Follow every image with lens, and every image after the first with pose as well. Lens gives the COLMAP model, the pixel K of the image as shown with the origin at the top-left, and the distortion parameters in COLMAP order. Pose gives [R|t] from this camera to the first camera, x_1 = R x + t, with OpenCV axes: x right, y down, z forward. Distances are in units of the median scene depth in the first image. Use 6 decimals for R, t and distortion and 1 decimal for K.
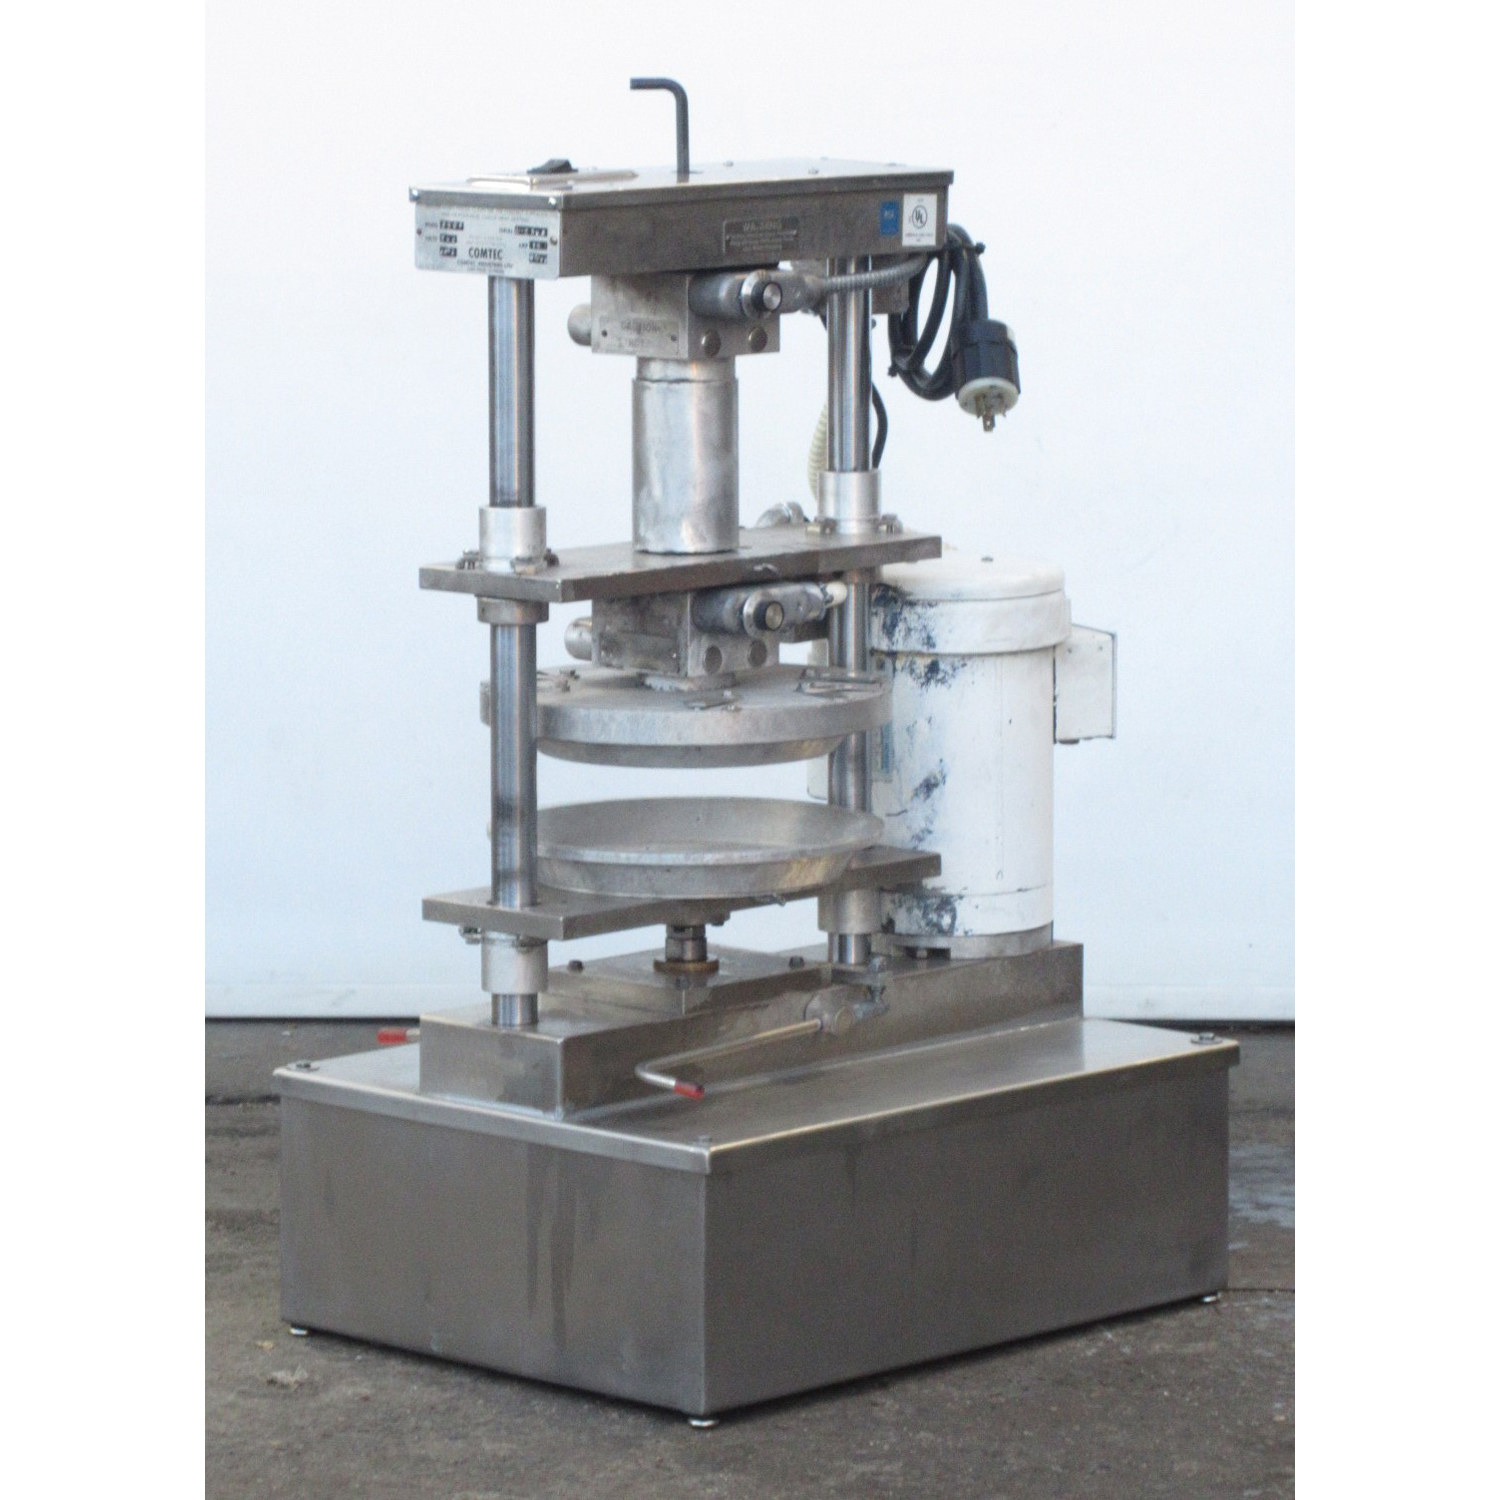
lens RADIAL K [[6907.5, 0, 750.0], [0, 6907.5, 750.0], [0, 0, 1]] dist [0.076077, 0.219477]
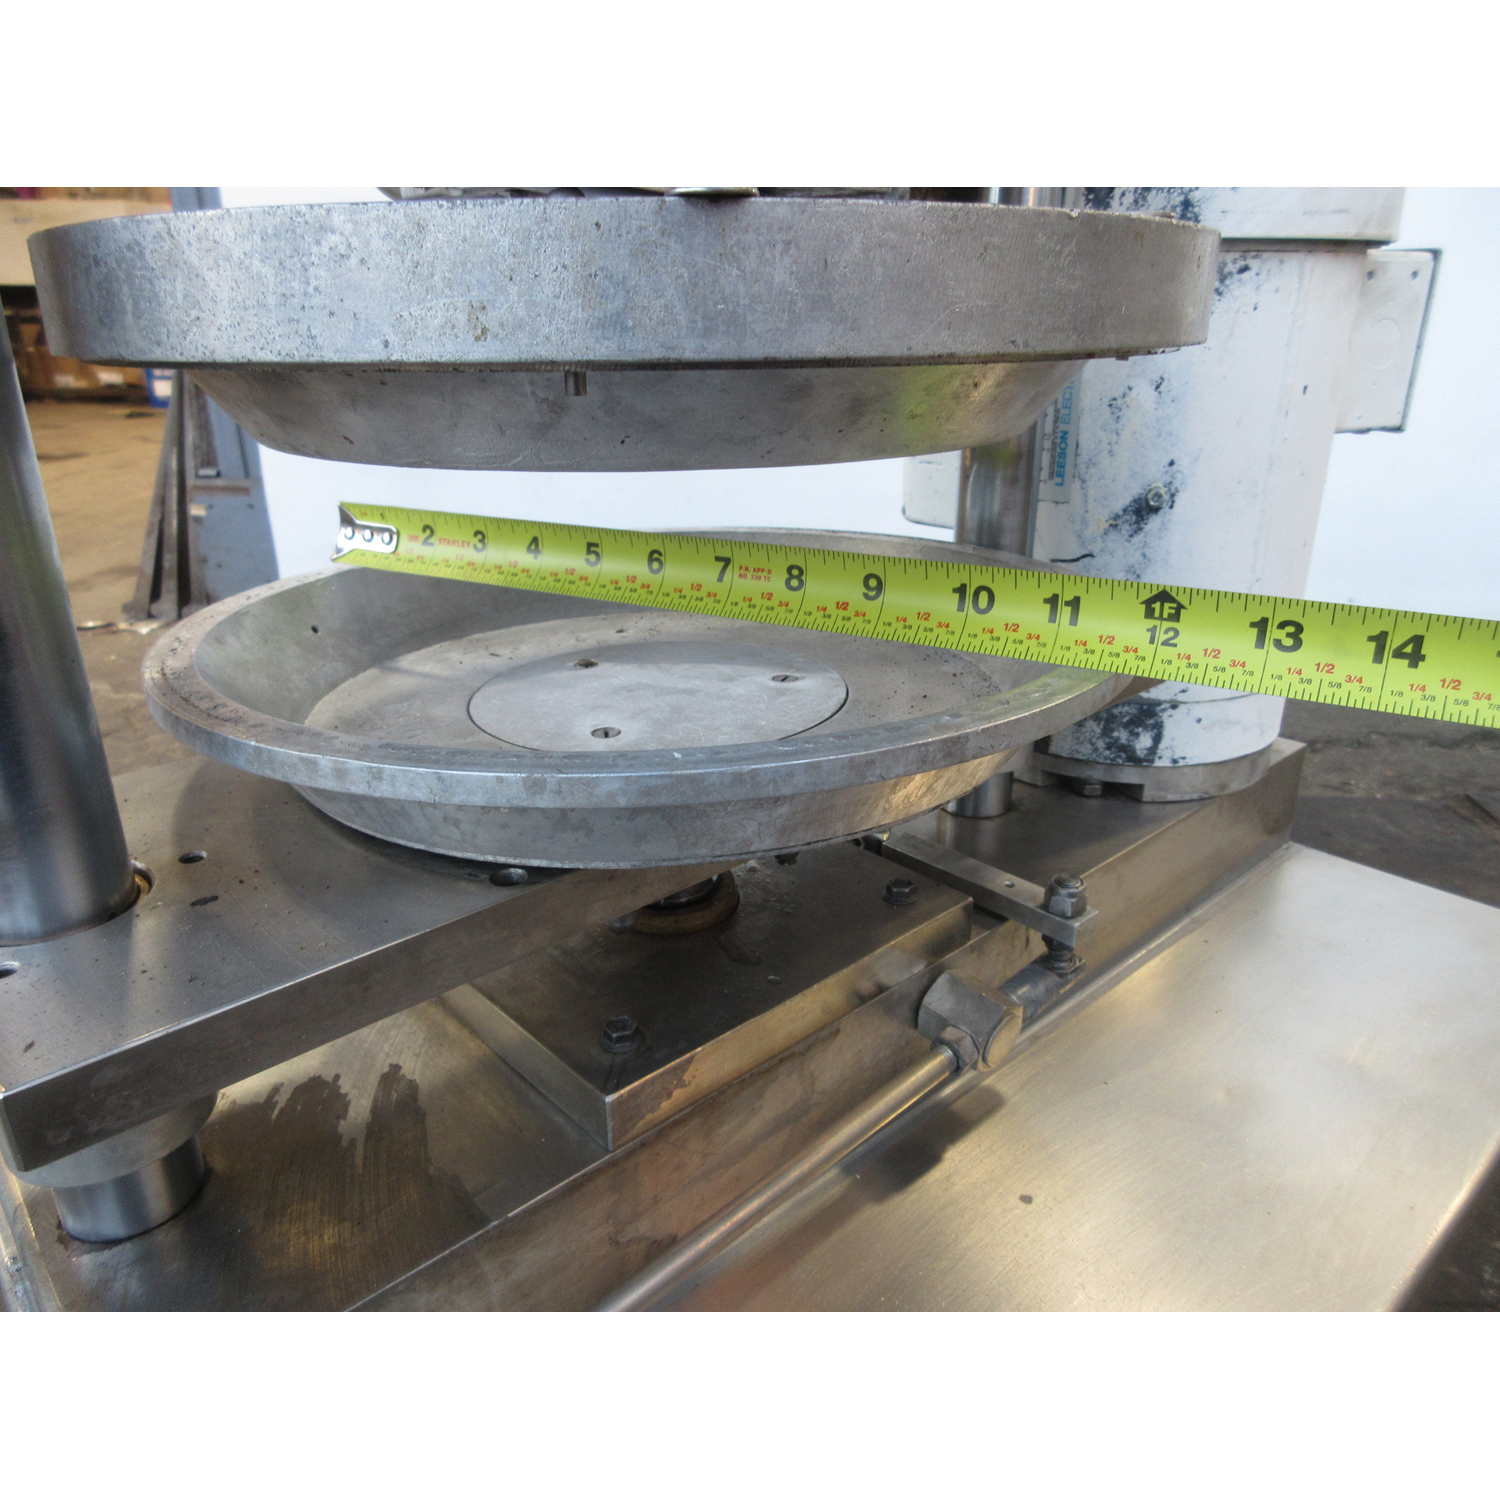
lens RADIAL K [[1041.2, 0, 752.5], [0, 1041.2, 731.7], [0, 0, 1]] dist [-0.021074, 0.002596]
pose [[0.996875, 0.024082, -0.075240, 0.001641], [-0.005532, 0.971345, 0.237611, 0.002831], [0.078806, -0.236452, 0.968442, 0.915391]]
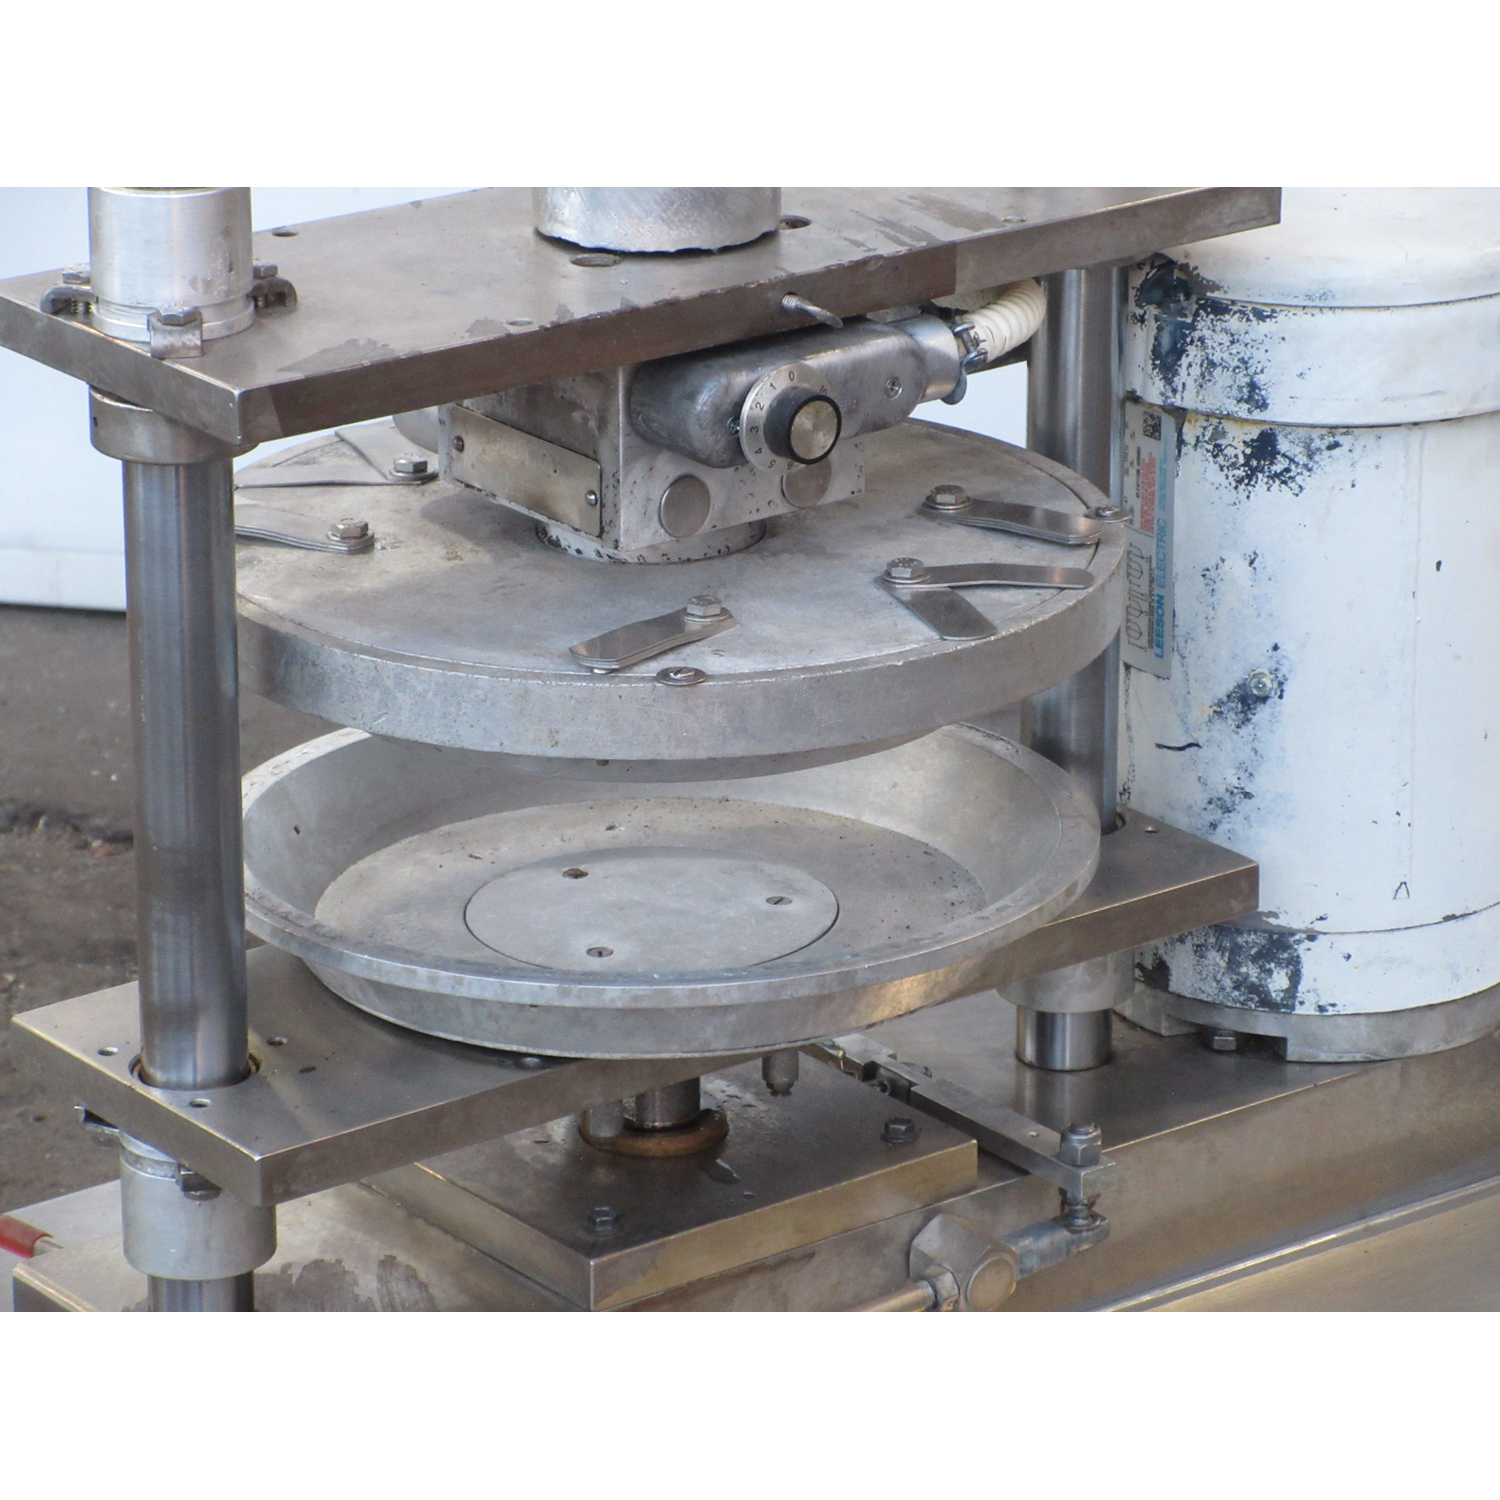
lens RADIAL K [[6207.3, 0, 750.0], [0, 6207.3, 750.0], [0, 0, 1]] dist [0.572732, -2.558624]
pose [[0.985481, 0.058958, -0.159223, 0.058942], [-0.021639, 0.973740, 0.226633, -0.083095], [0.168404, -0.219897, 0.960877, 0.604806]]
